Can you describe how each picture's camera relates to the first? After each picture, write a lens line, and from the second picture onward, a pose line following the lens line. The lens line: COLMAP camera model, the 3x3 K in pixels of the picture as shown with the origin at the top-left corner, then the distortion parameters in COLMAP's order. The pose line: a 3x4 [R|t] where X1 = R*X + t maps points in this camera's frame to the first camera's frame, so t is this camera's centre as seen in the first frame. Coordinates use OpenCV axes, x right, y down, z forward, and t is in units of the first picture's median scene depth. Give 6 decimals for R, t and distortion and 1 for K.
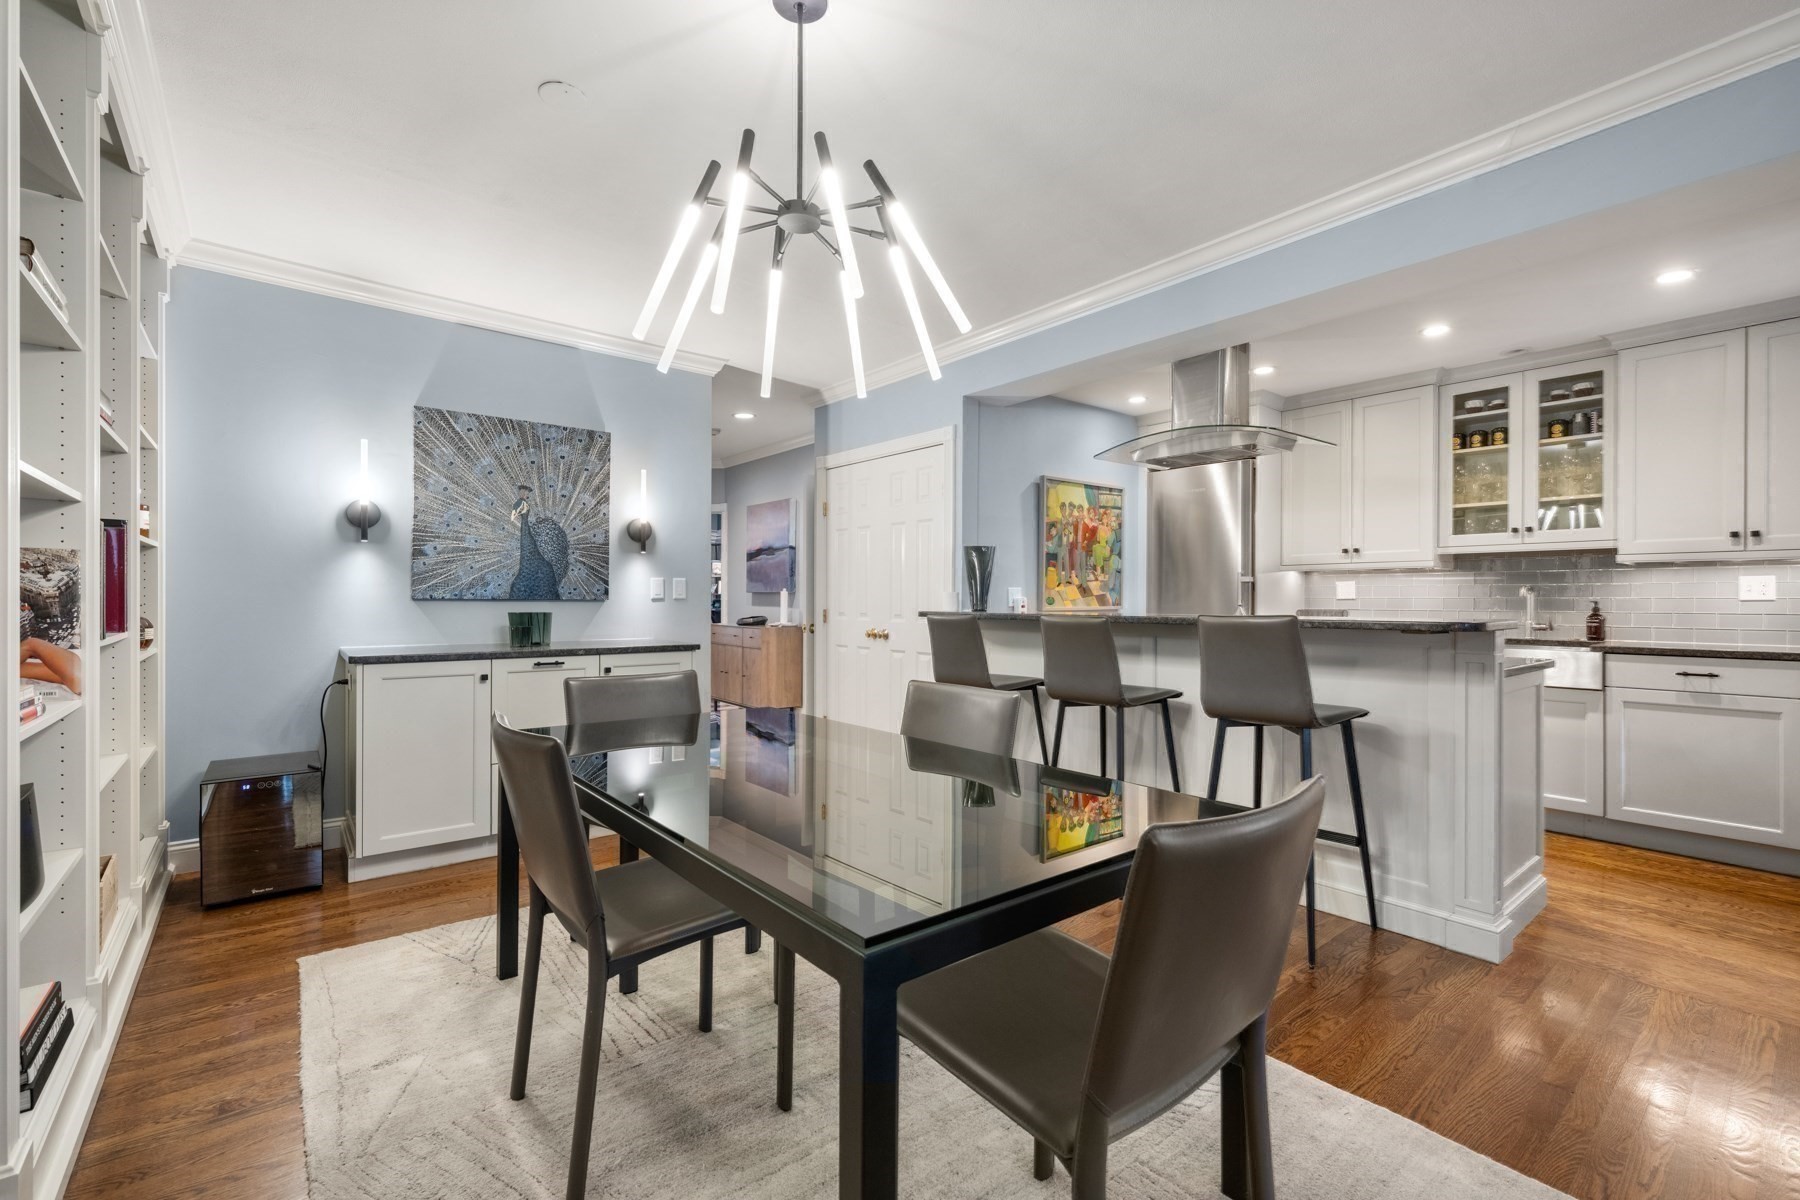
lens RADIAL K [[772.4, 0, 895.3], [0, 772.4, 601.9], [0, 0, 1]] dist [-0.000377, -0.000161]
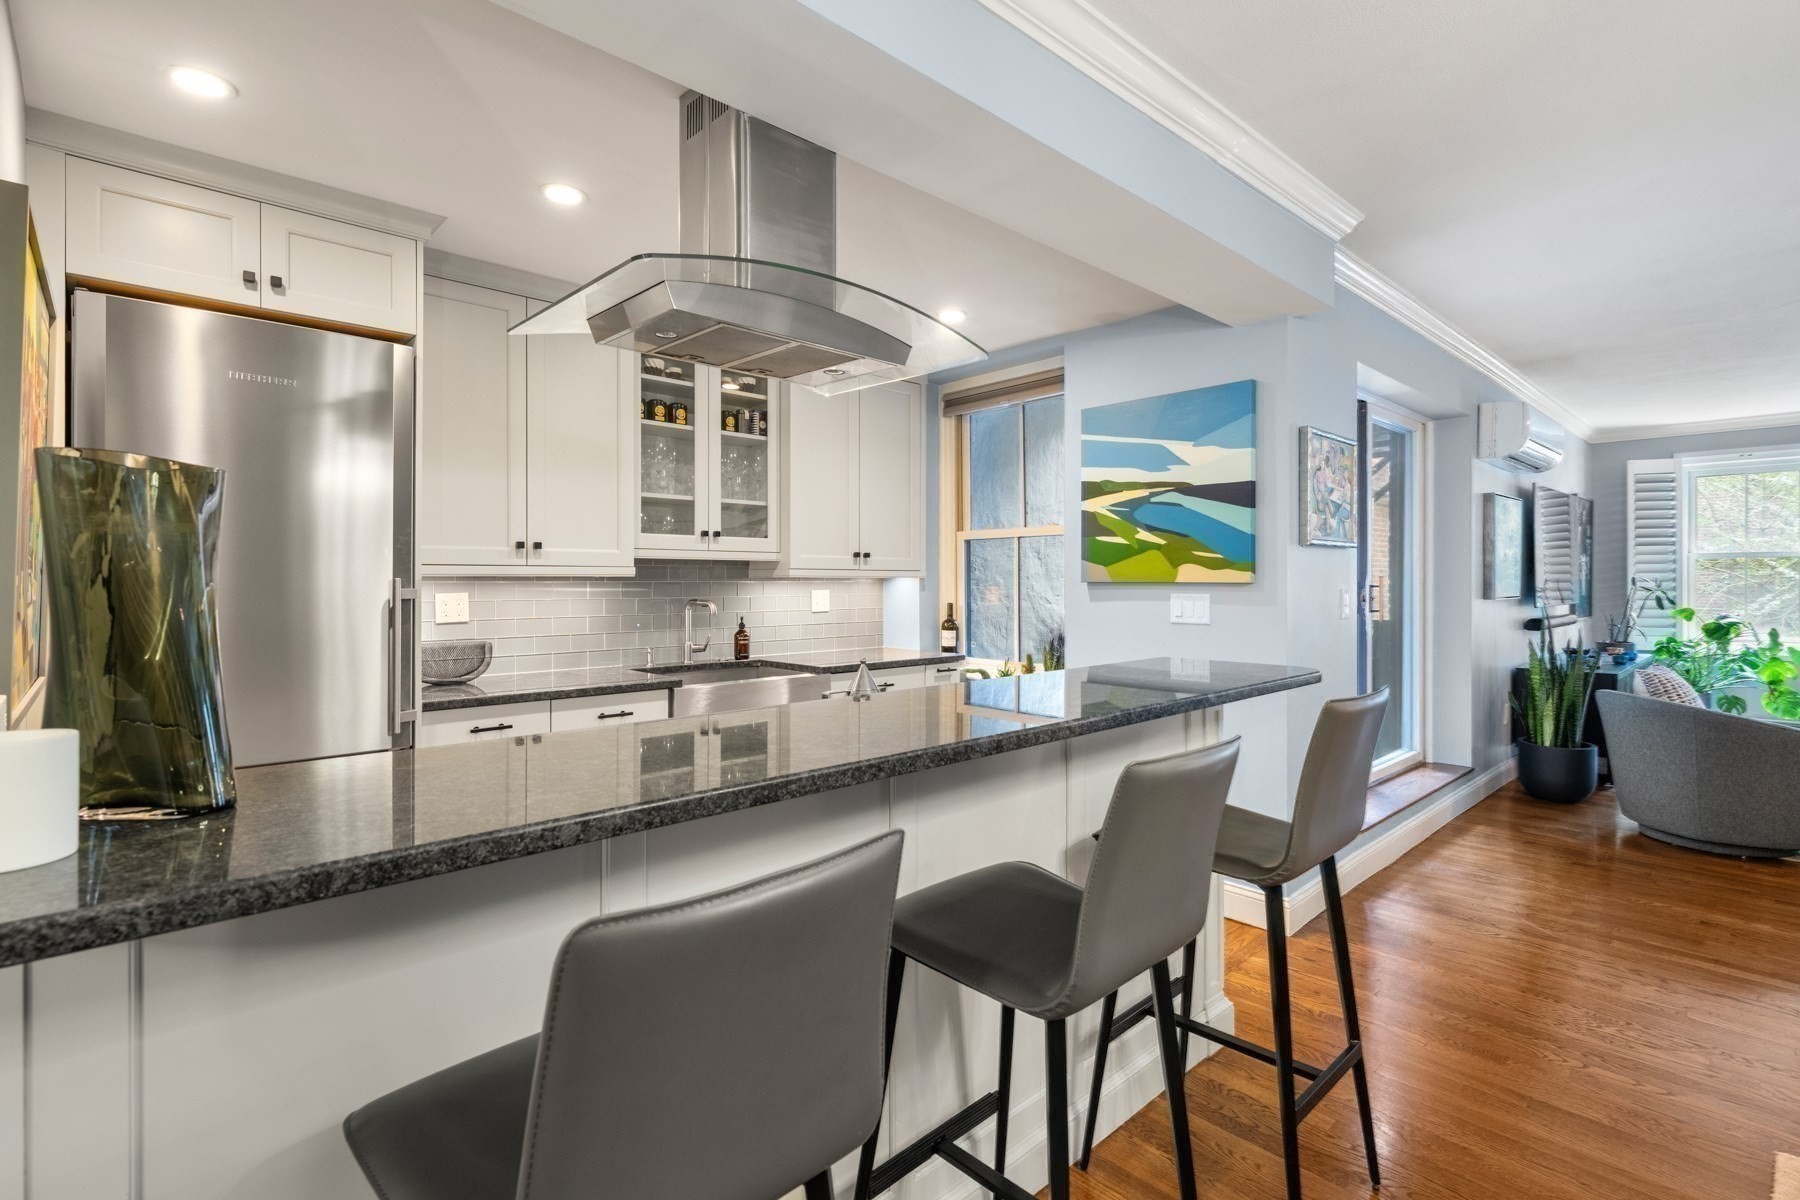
lens RADIAL K [[841.6, 0, 899.4], [0, 841.6, 585.4], [0, 0, 1]] dist [0.002757, 0.000096]
pose [[-0.066347, -0.007550, 0.997768, -0.105568], [0.003845, 0.999962, 0.007823, -0.043954], [-0.997789, 0.004356, -0.066316, 0.850962]]
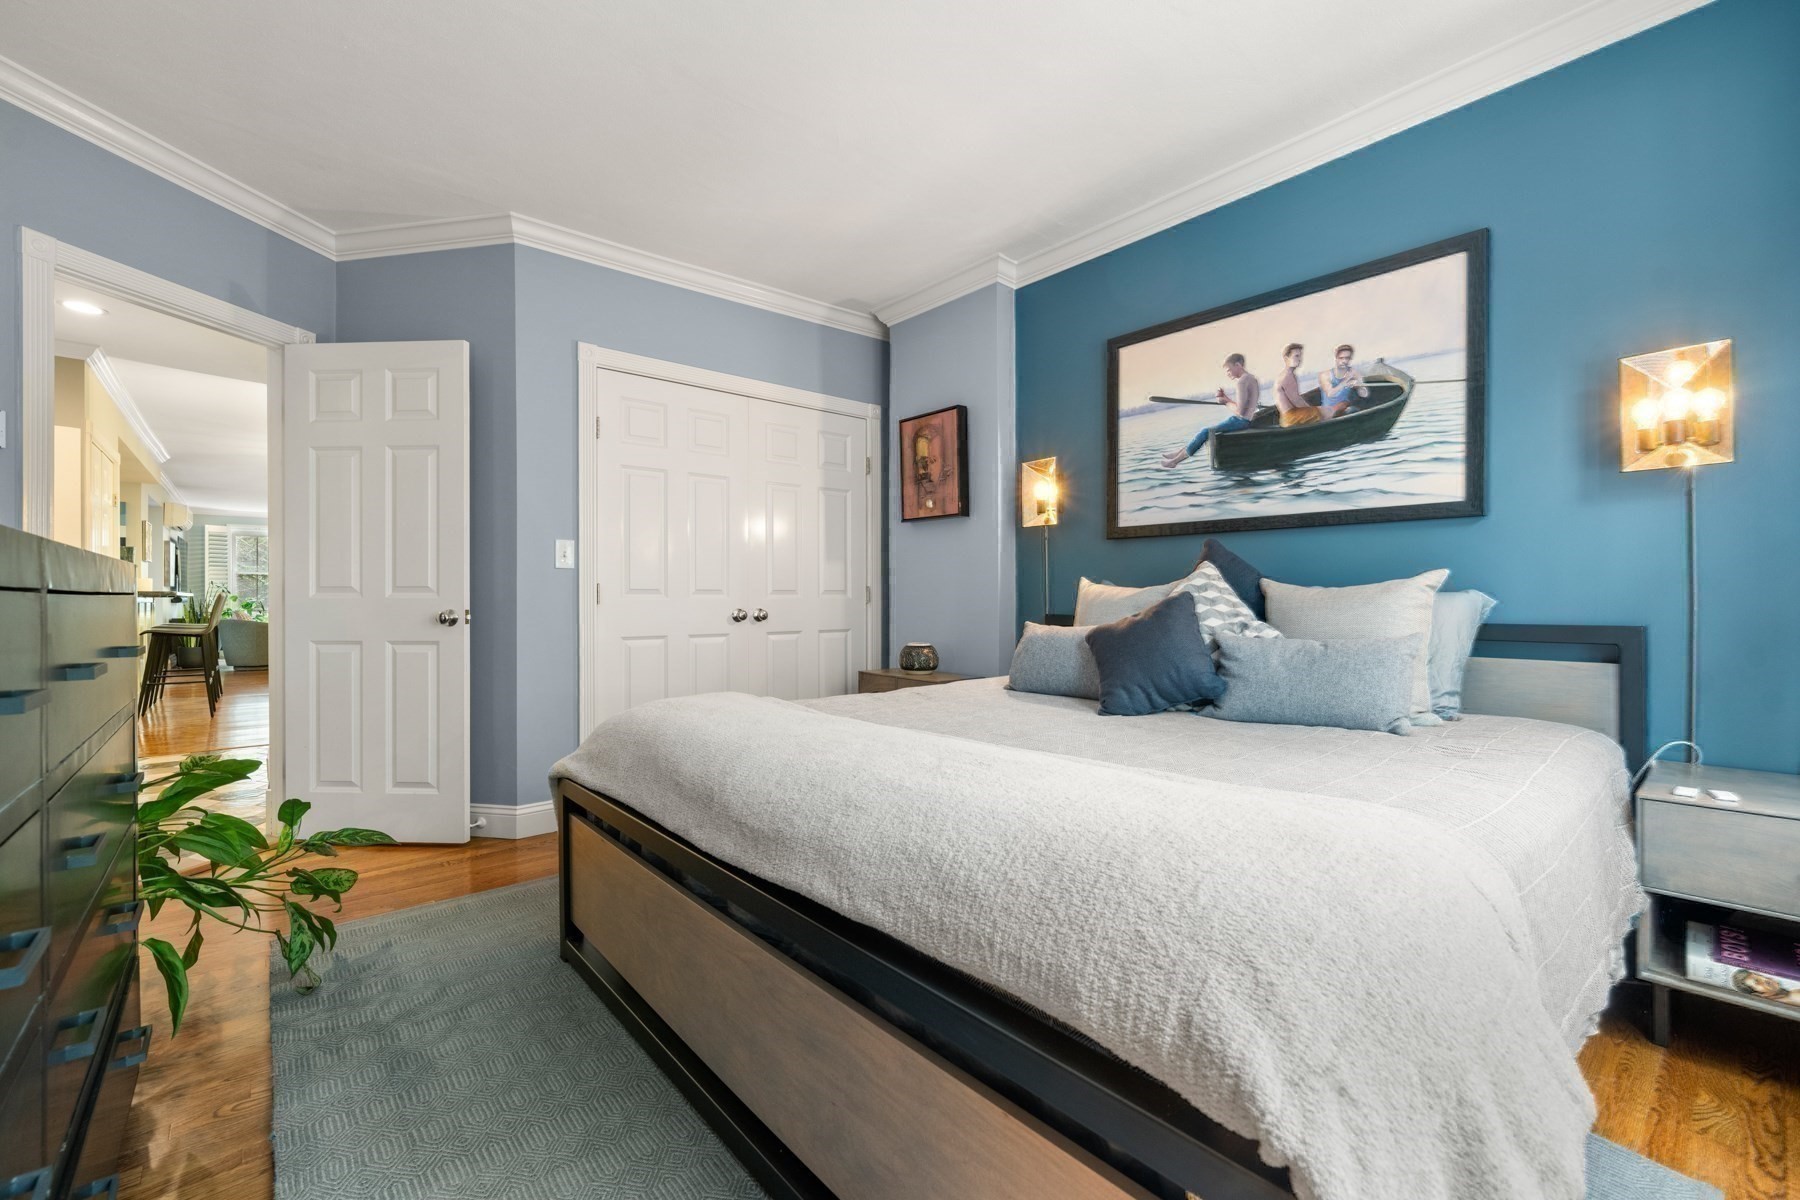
lens RADIAL K [[747.4, 0, 901.8], [0, 747.4, 599.0], [0, 0, 1]] dist [-0.002322, -0.000369]
pose [[-0.999620, -0.001582, -0.027507, -1.317735], [-0.001647, 0.999996, 0.002323, 0.019329], [0.027503, 0.002368, -0.999619, 2.457099]]
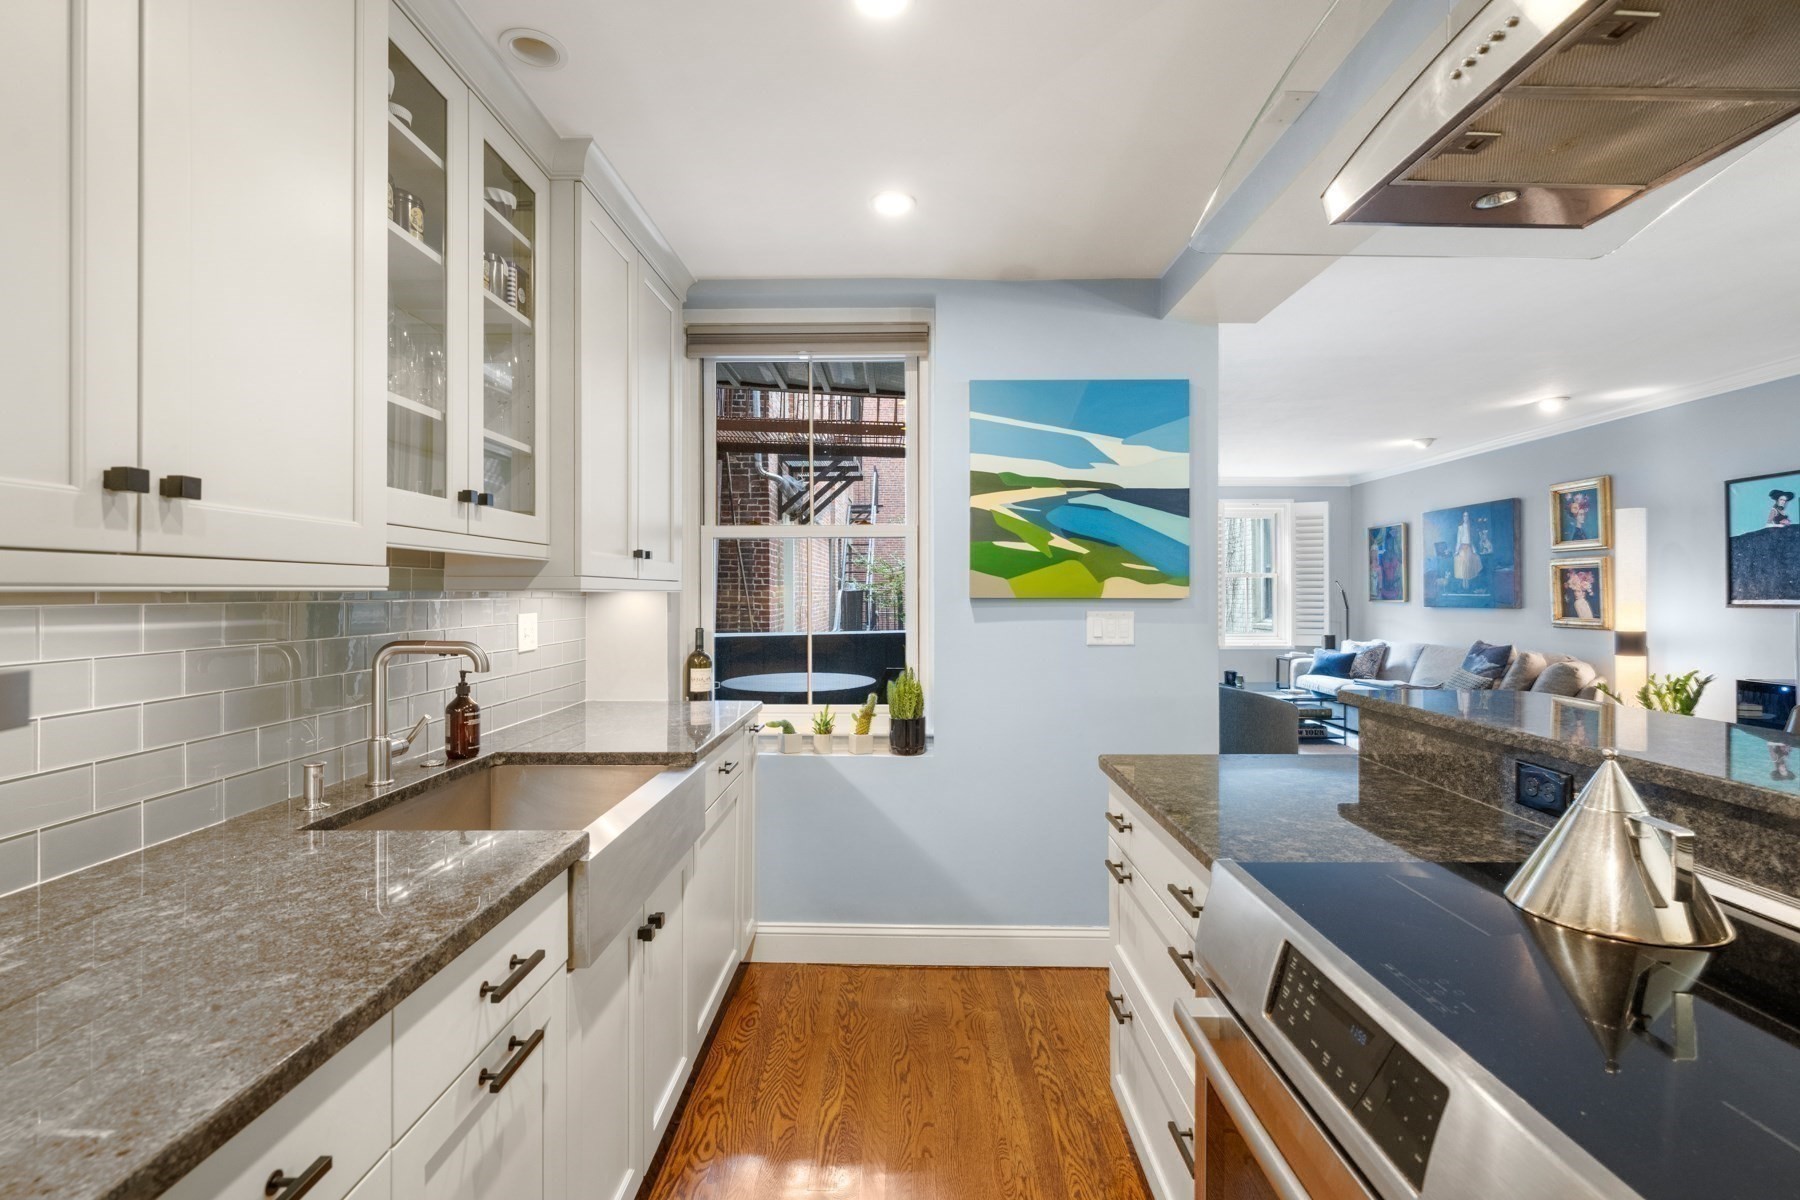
lens RADIAL K [[825.1, 0, 902.3], [0, 825.1, 587.3], [0, 0, 1]] dist [0.000784, -0.000950]
pose [[-0.770162, 0.001426, 0.637847, 0.381624], [0.000515, 0.999999, -0.001614, -0.047615], [-0.637848, -0.000915, -0.770162, 1.171624]]
